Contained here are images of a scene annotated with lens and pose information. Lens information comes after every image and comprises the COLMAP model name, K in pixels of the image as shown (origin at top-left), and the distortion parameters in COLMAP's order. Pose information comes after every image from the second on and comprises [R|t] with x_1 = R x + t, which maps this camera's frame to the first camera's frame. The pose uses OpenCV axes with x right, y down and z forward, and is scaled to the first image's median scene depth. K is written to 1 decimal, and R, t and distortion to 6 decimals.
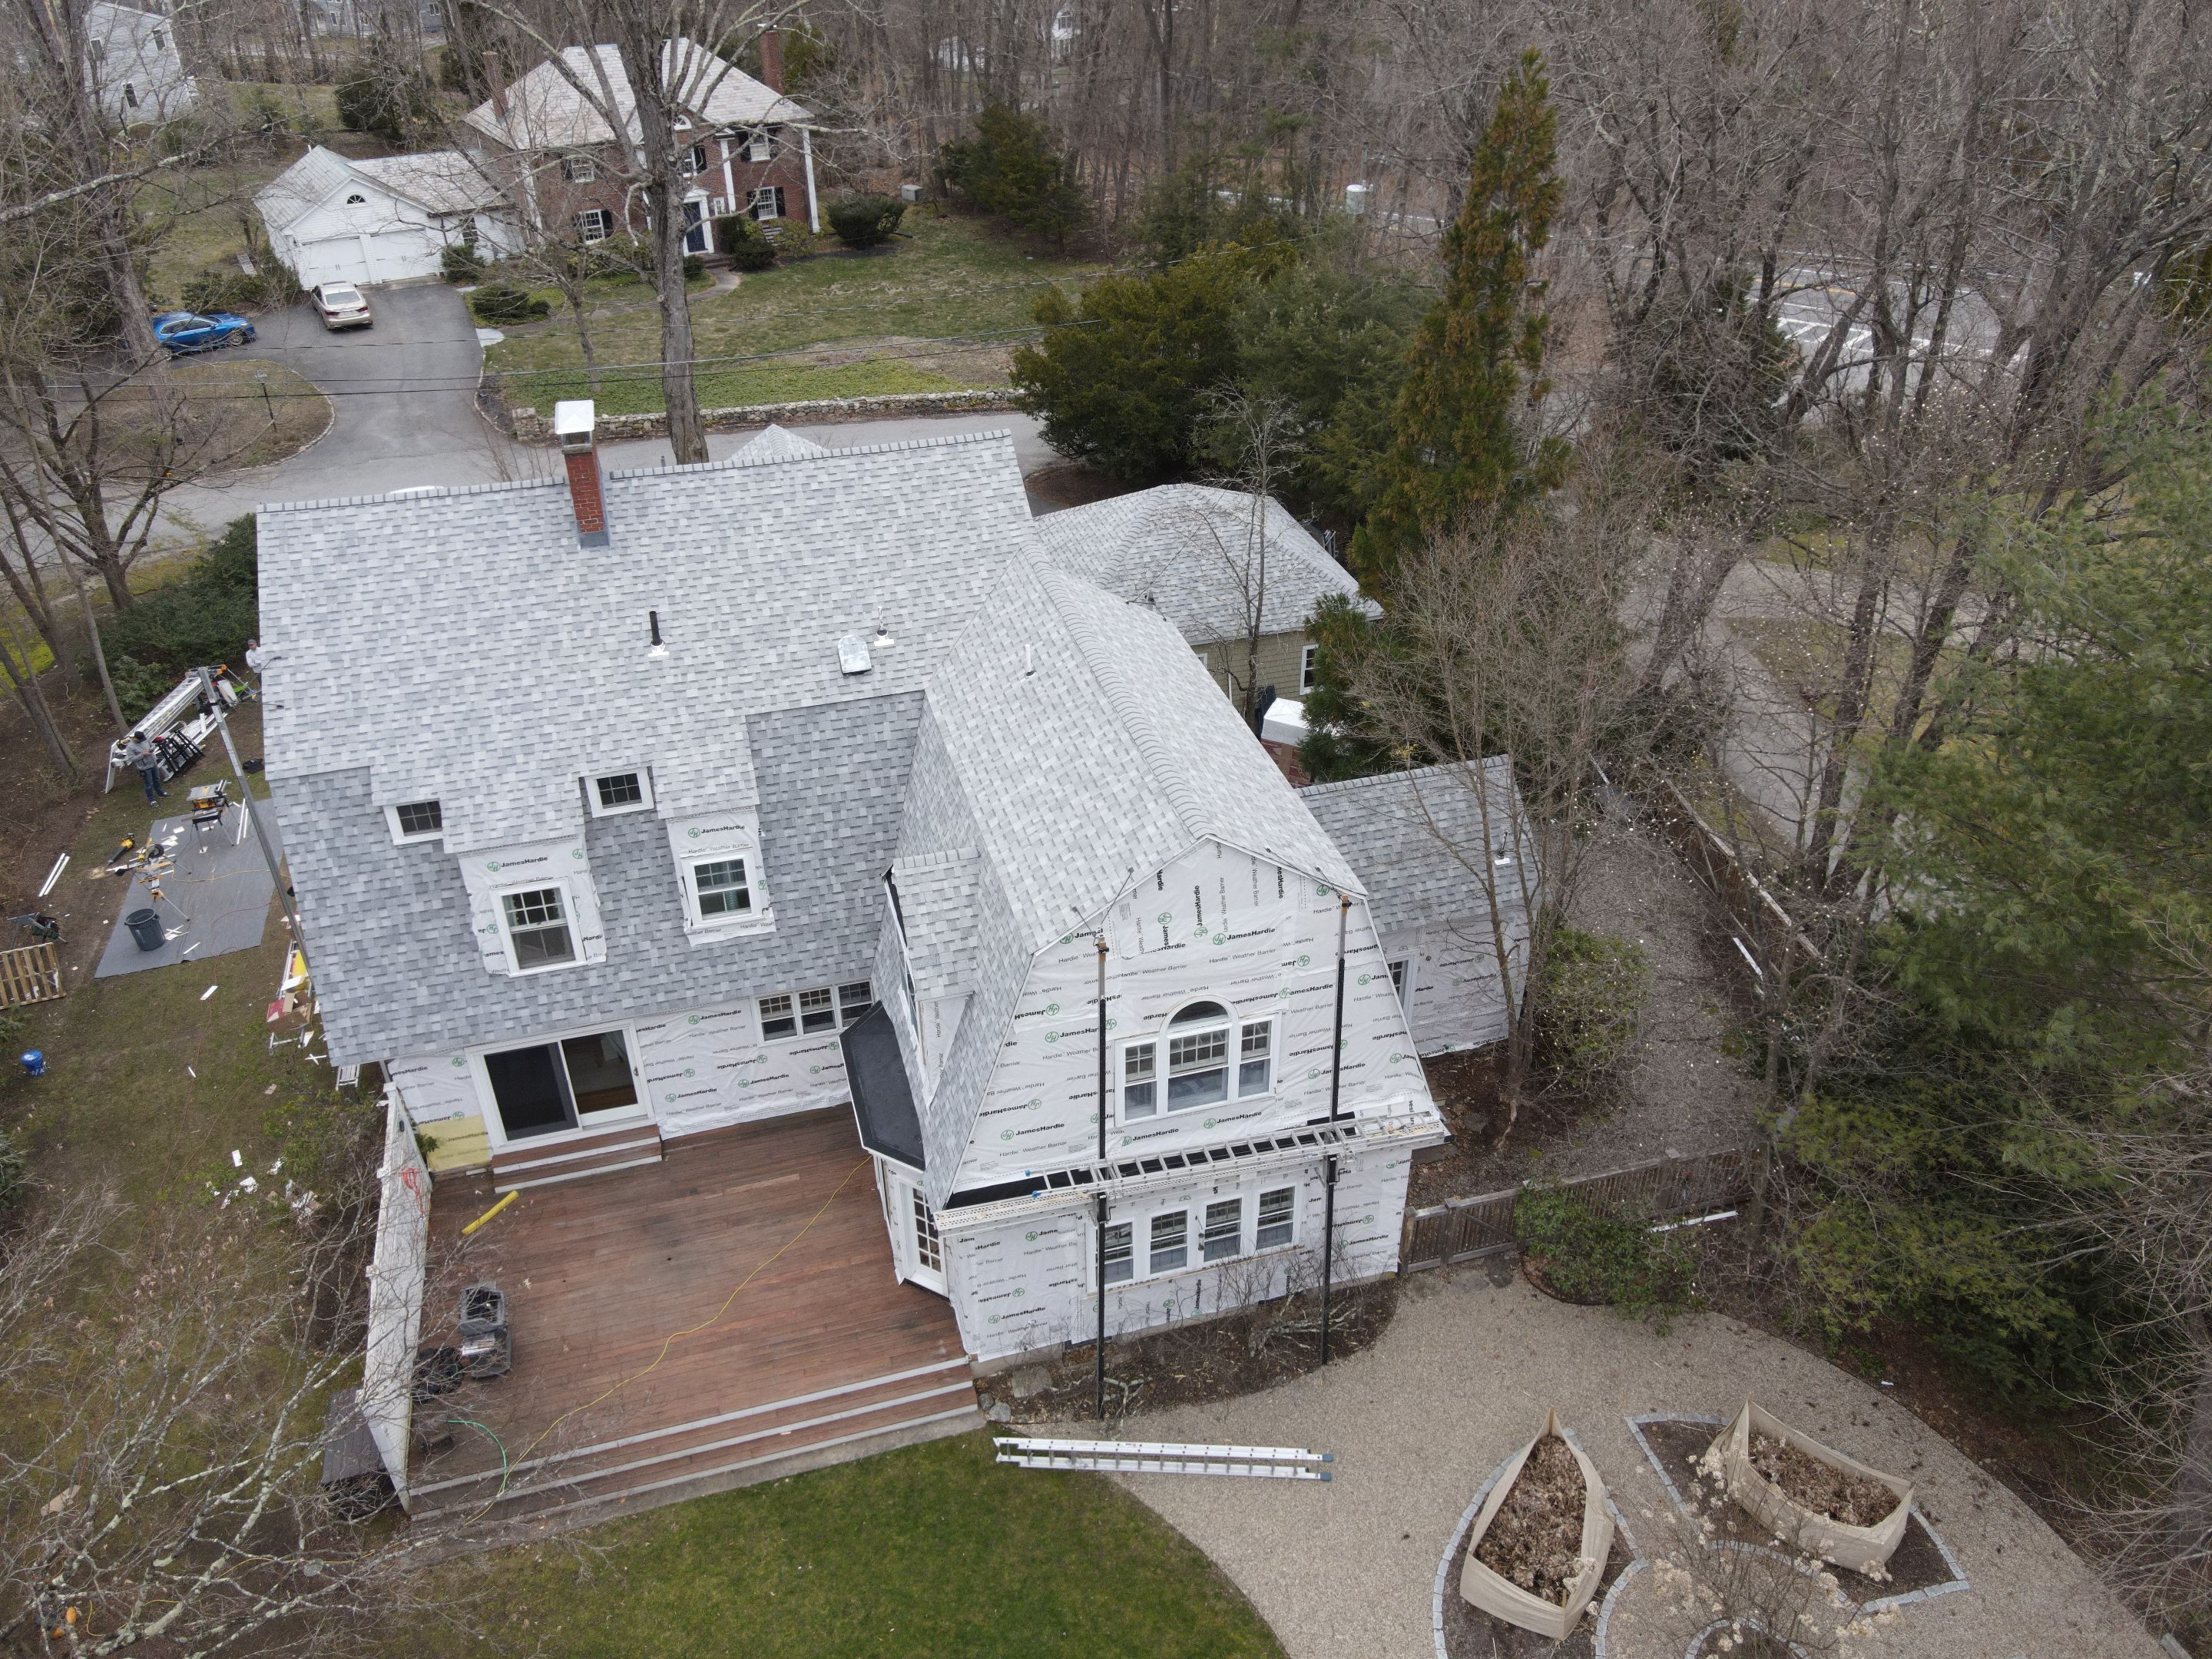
lens RADIAL K [[1610.7, 0, 1106.0], [0, 1610.7, 829.5], [0, 0, 1]] dist [-0.033791, 0.097154]
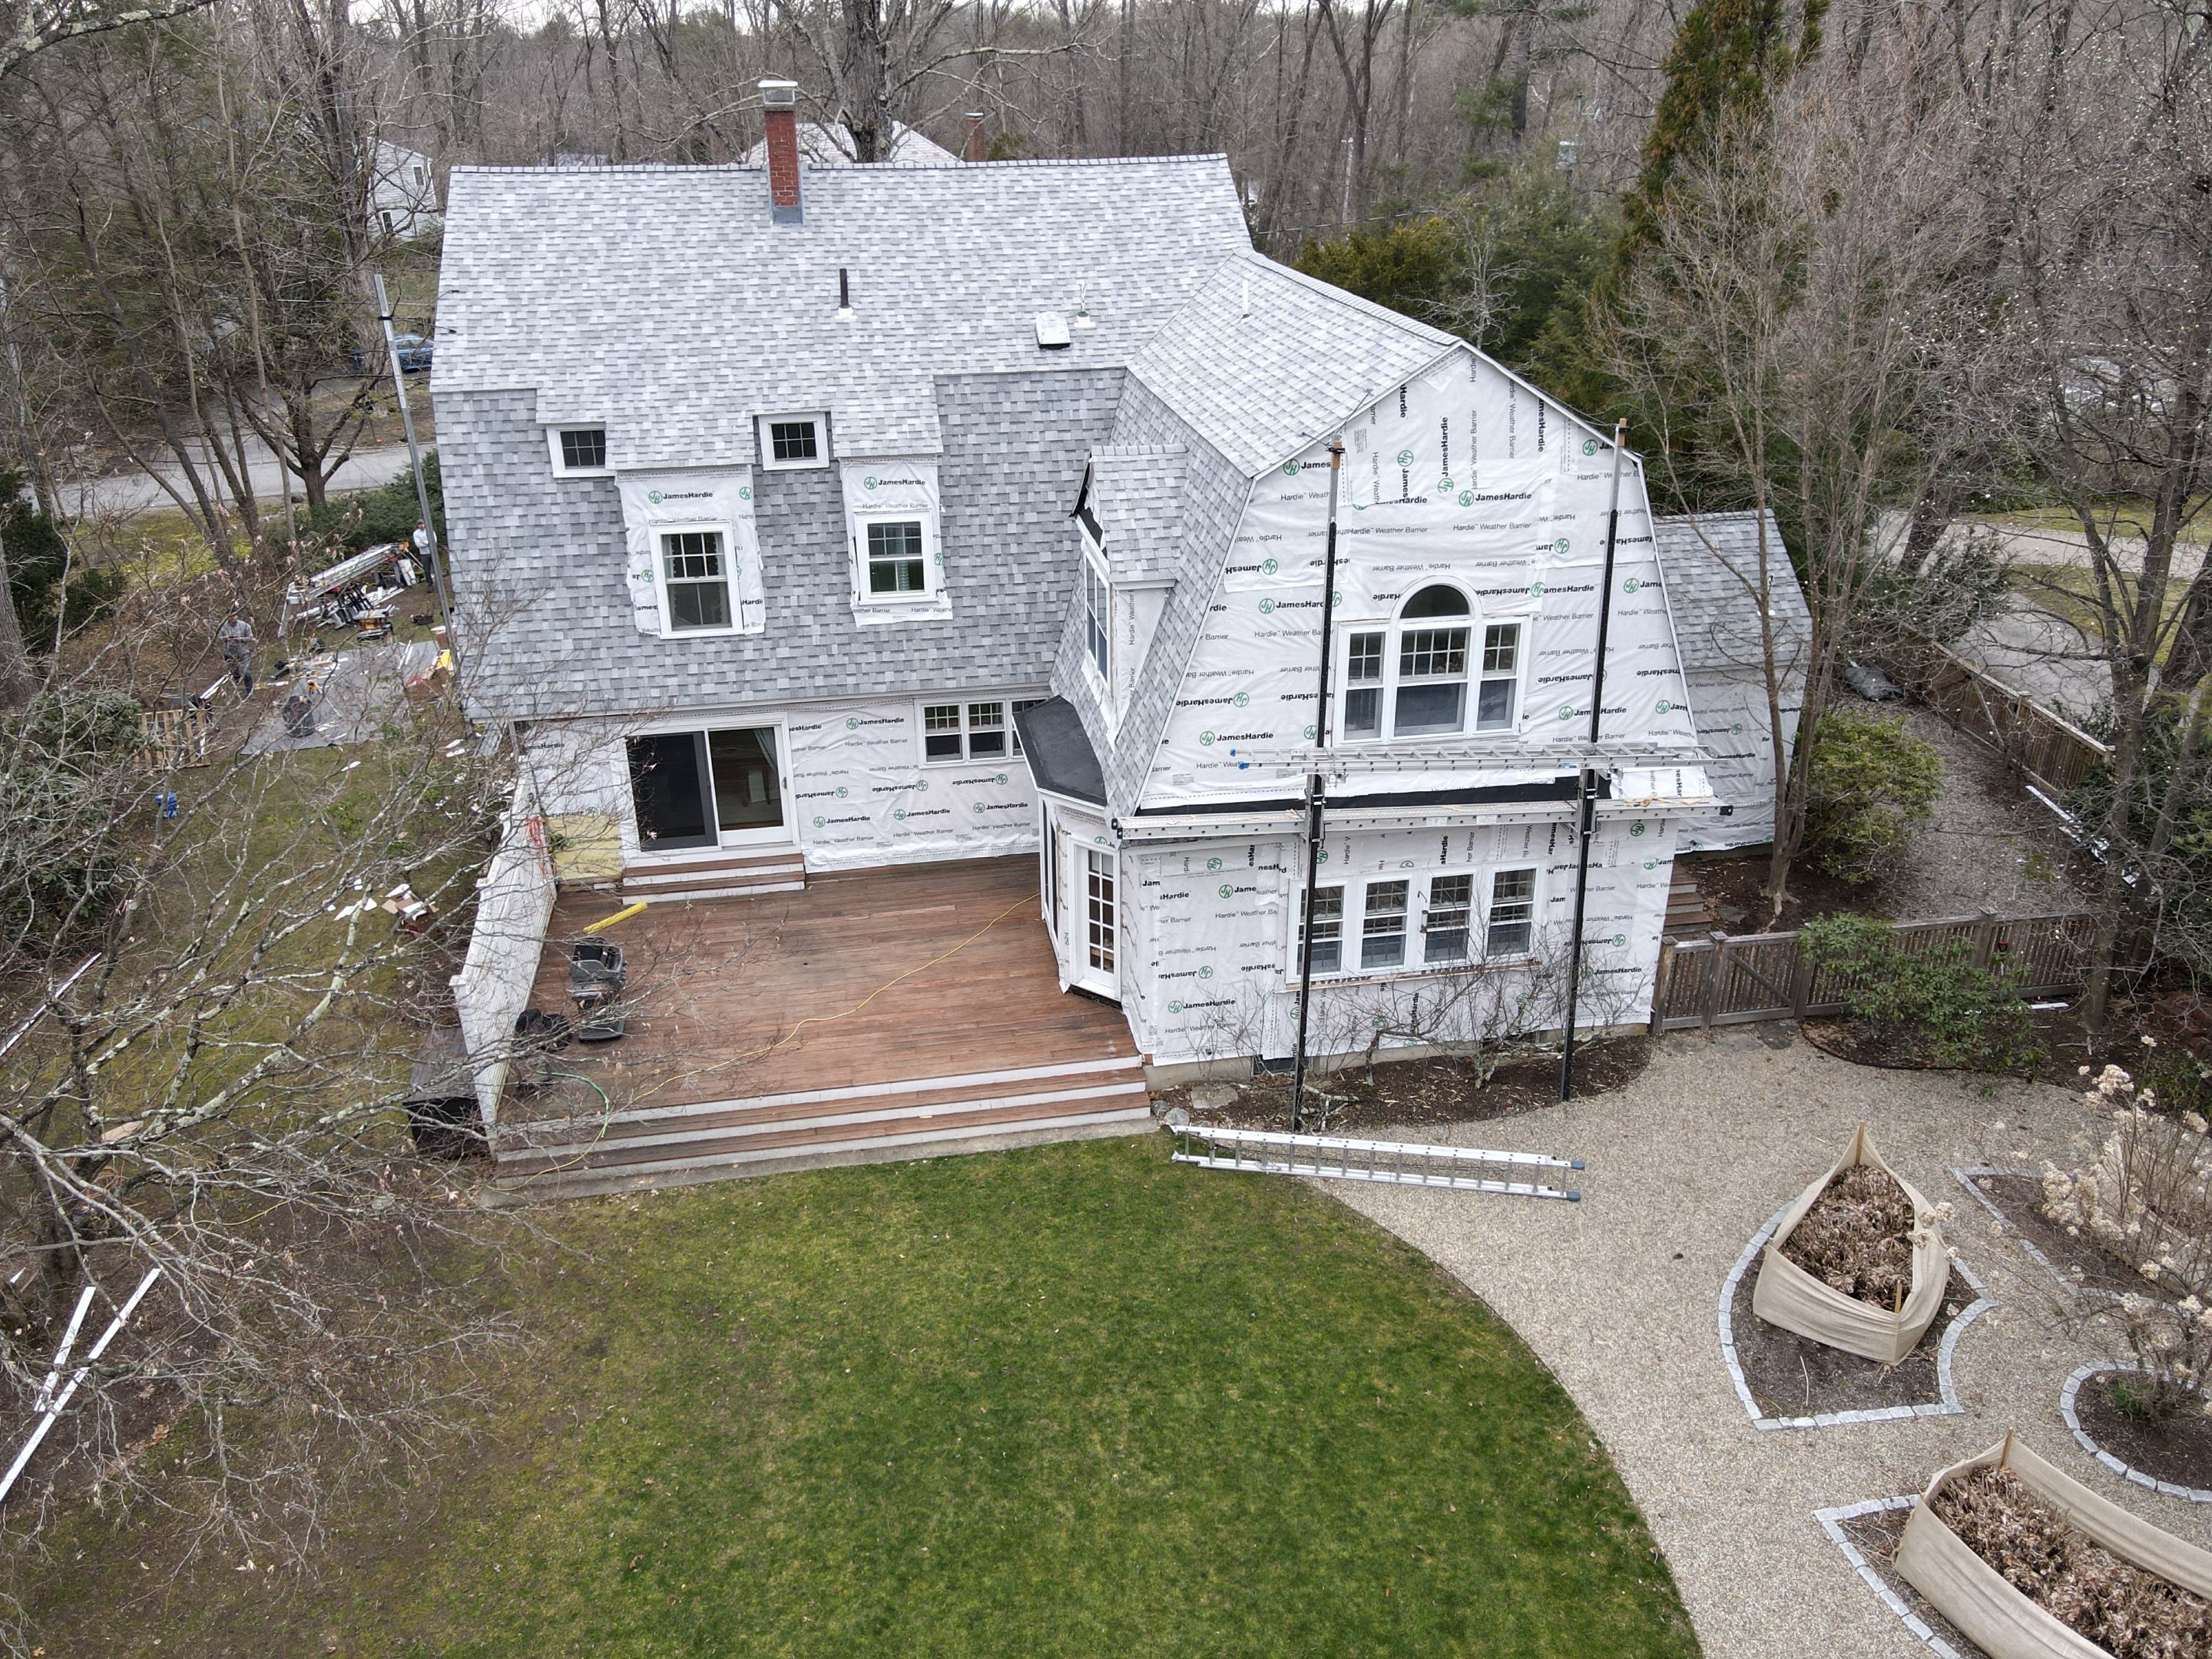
lens RADIAL K [[1610.7, 0, 1106.0], [0, 1610.7, 829.5], [0, 0, 1]] dist [-0.033791, 0.097154]
pose [[0.994703, 0.040776, -0.094359, -0.028072], [-0.053108, 0.989811, -0.132113, 0.311788], [0.088010, 0.136424, 0.986733, 0.134763]]
